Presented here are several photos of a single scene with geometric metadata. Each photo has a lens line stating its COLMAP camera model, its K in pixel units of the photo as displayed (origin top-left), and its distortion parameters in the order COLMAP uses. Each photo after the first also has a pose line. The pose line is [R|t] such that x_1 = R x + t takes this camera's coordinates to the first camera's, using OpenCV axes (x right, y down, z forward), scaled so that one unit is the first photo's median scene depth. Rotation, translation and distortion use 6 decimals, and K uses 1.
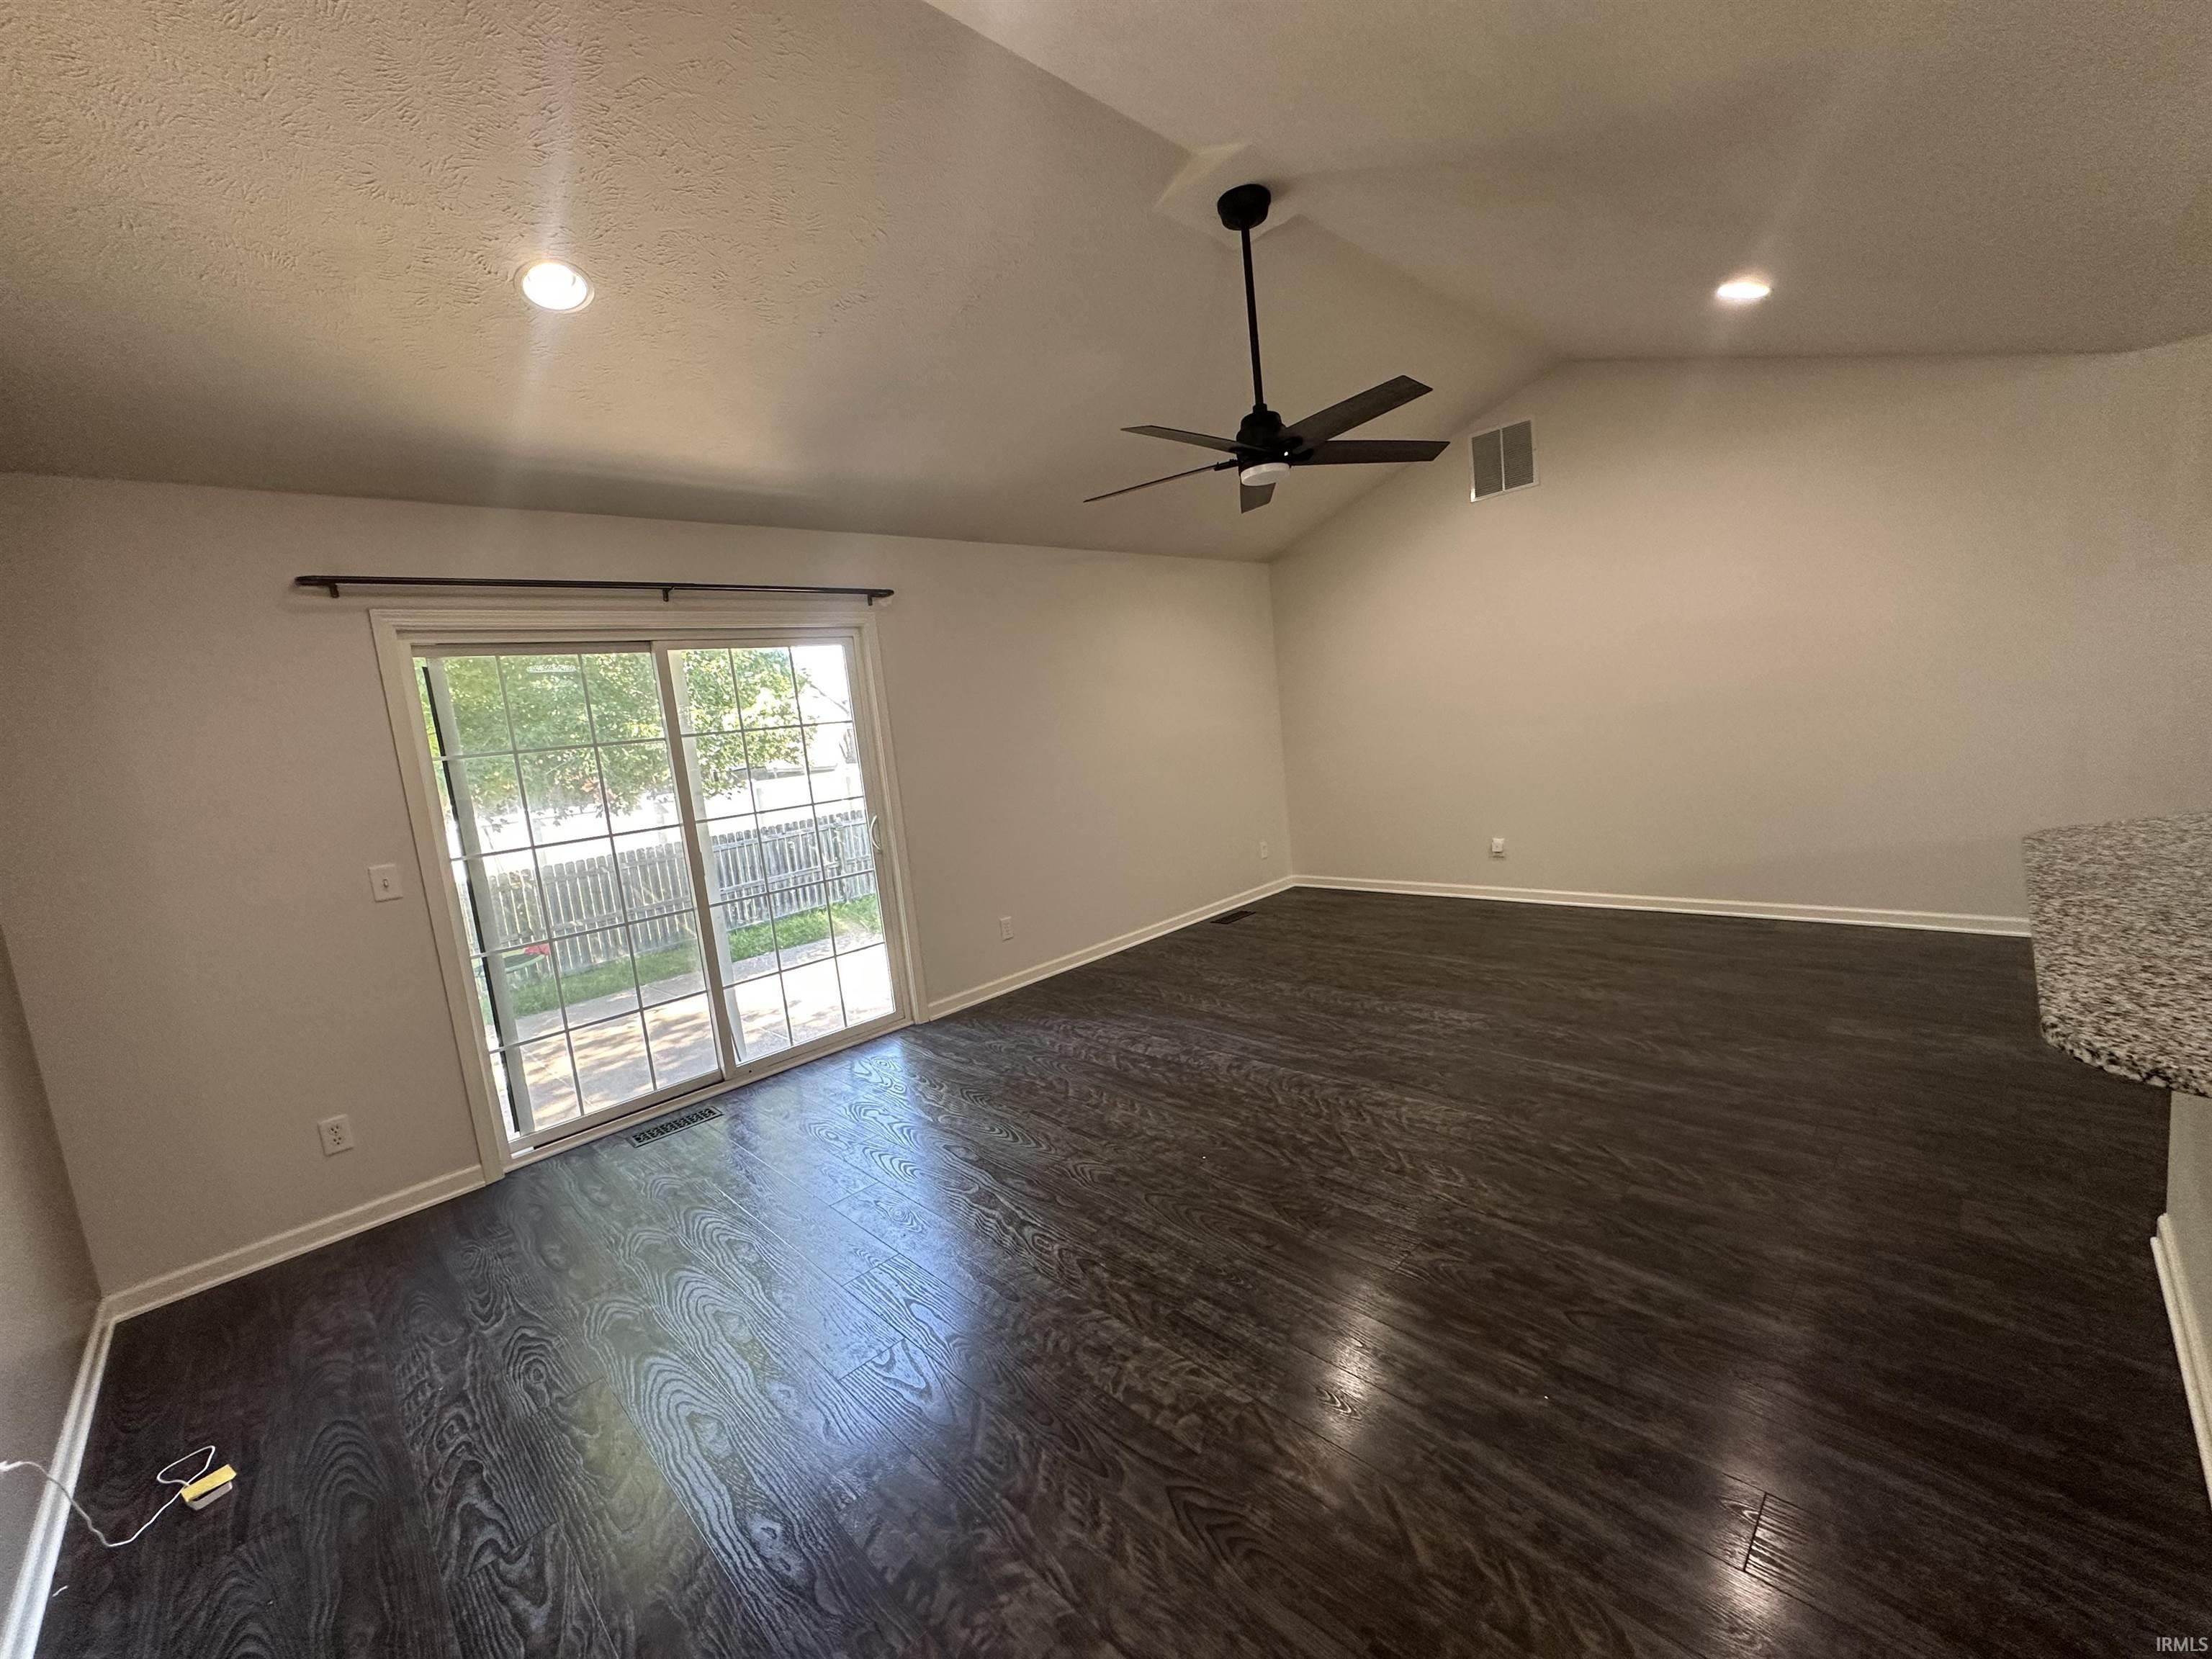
lens RADIAL K [[884.1, 0, 1104.3], [0, 884.1, 827.8], [0, 0, 1]] dist [-0.002576, 0.000009]
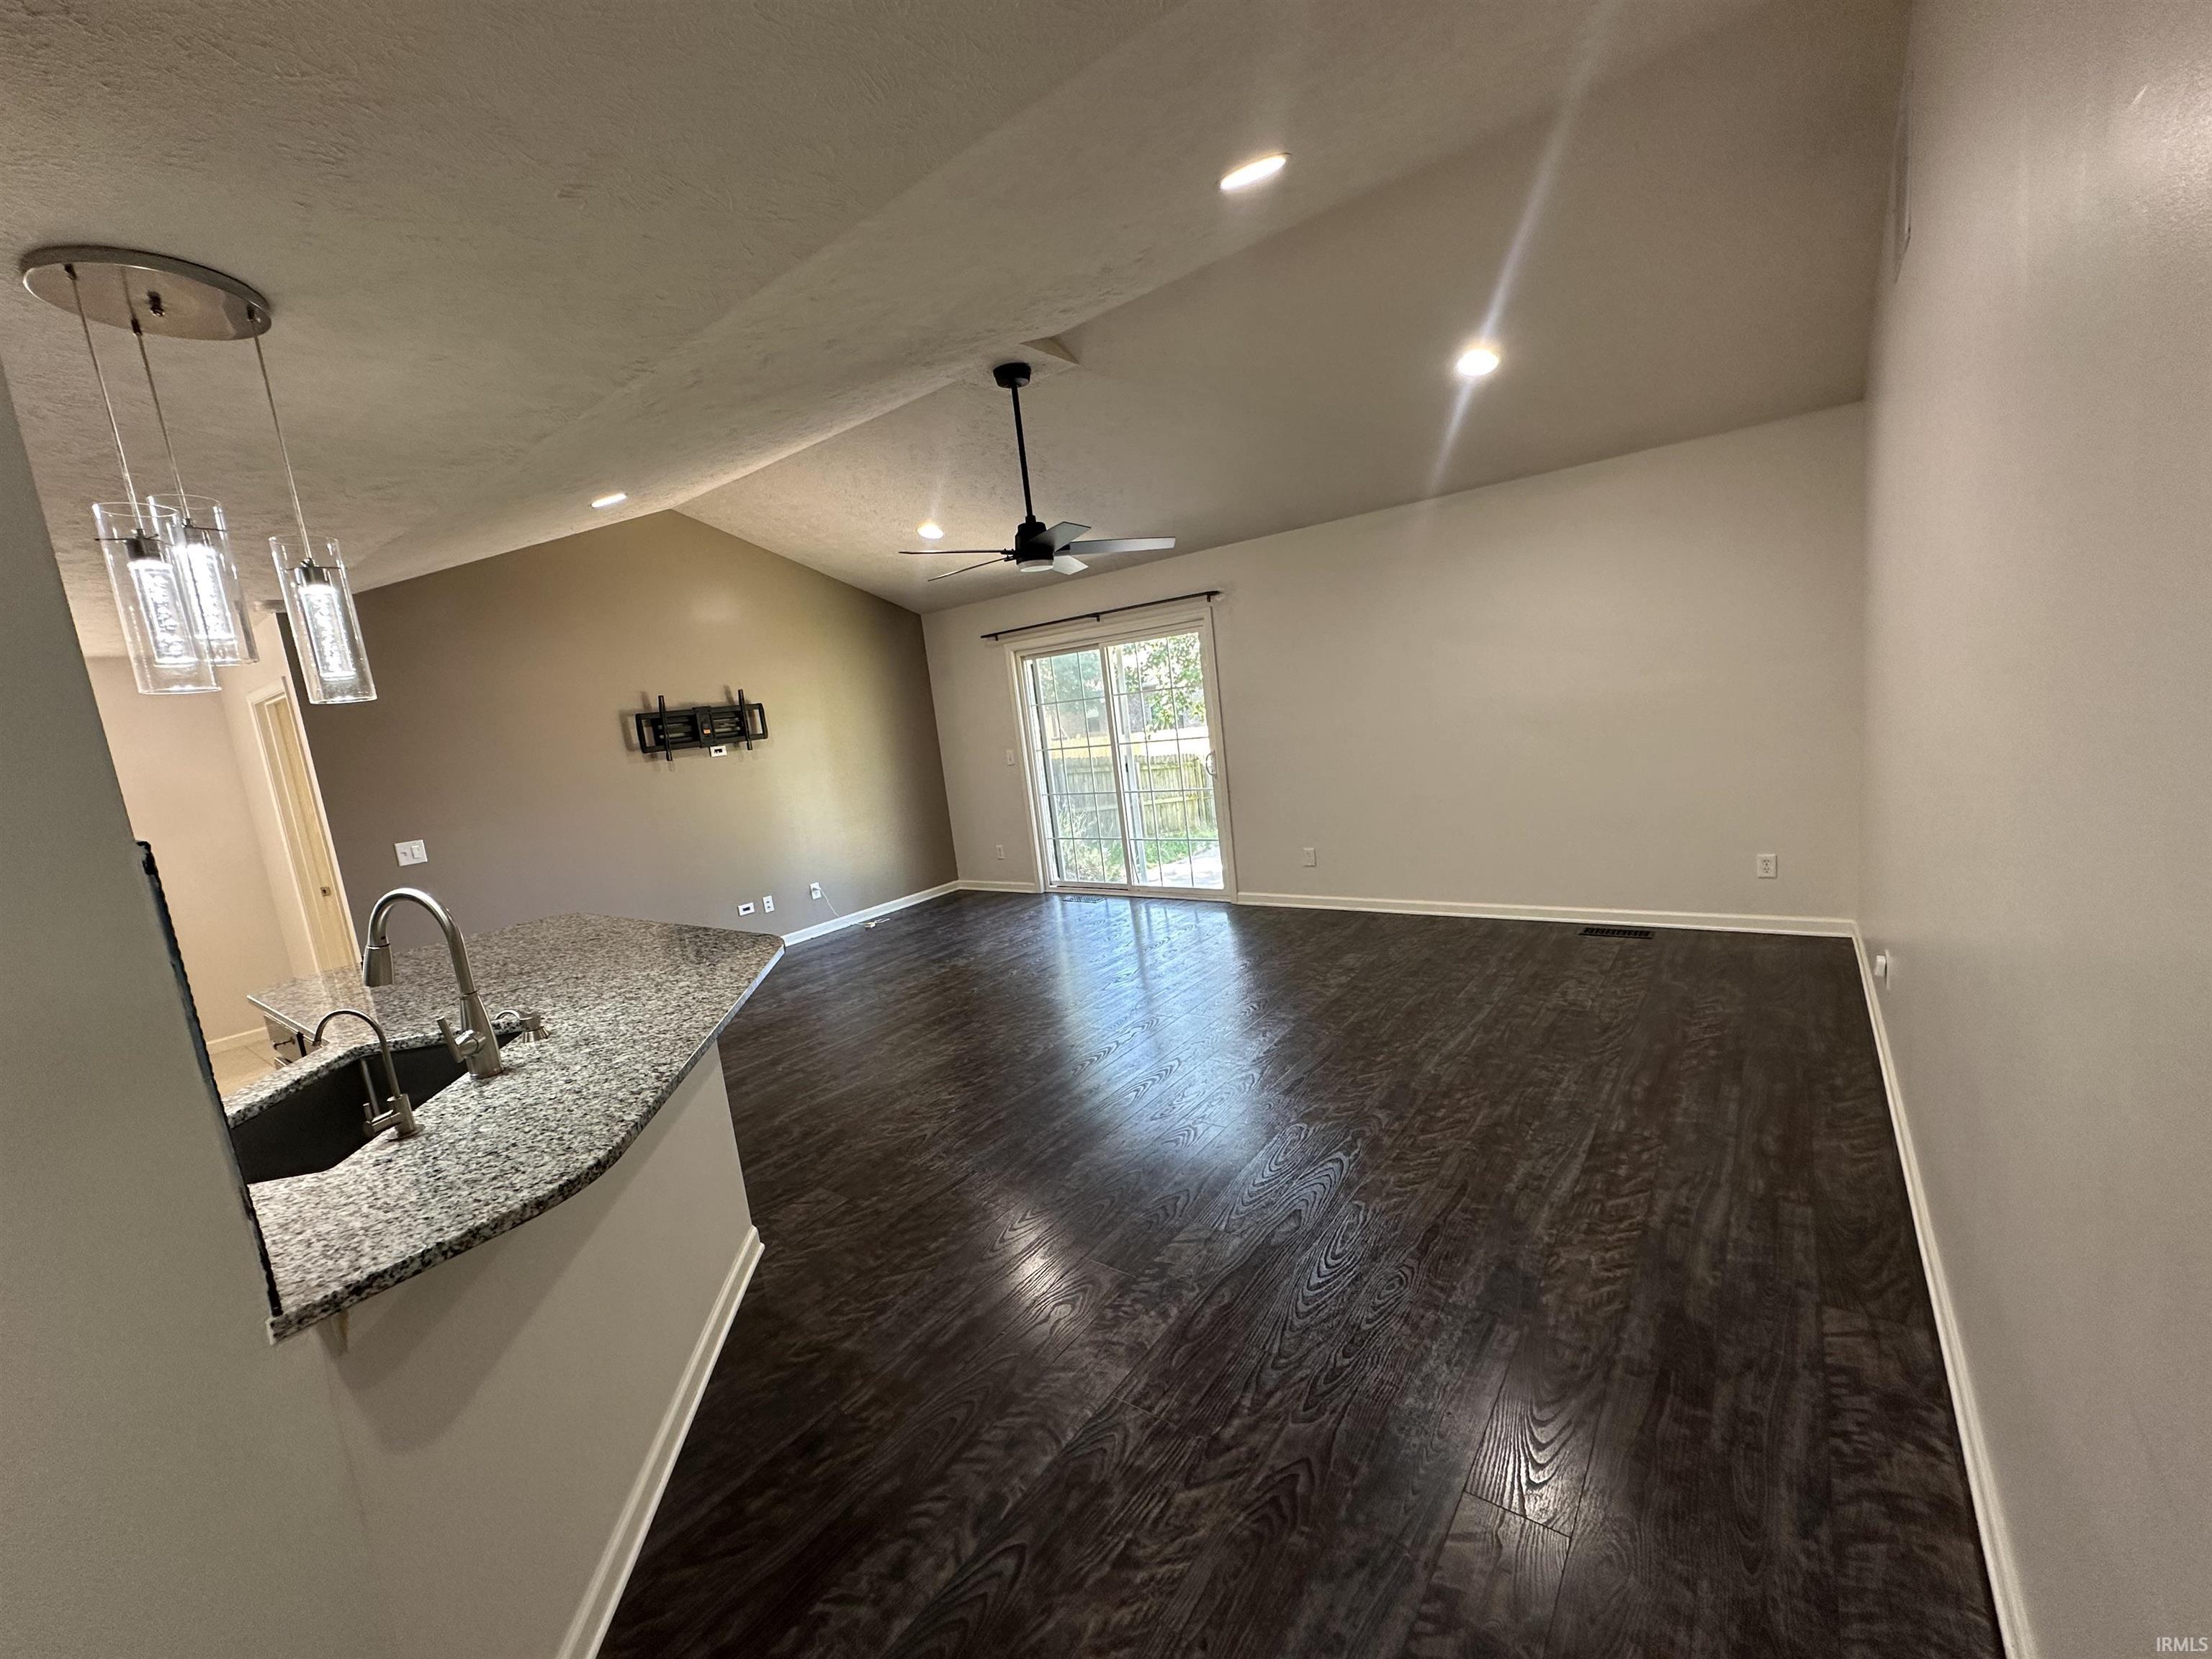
lens RADIAL K [[884.1, 0, 1104.4], [0, 884.1, 830.7], [0, 0, 1]] dist [-0.002576, 0.000009]
pose [[0.157980, 0.232982, -0.959563, 1.148632], [-0.023783, 0.972382, 0.232179, -0.225252], [0.987156, -0.013858, 0.159158, 0.621184]]
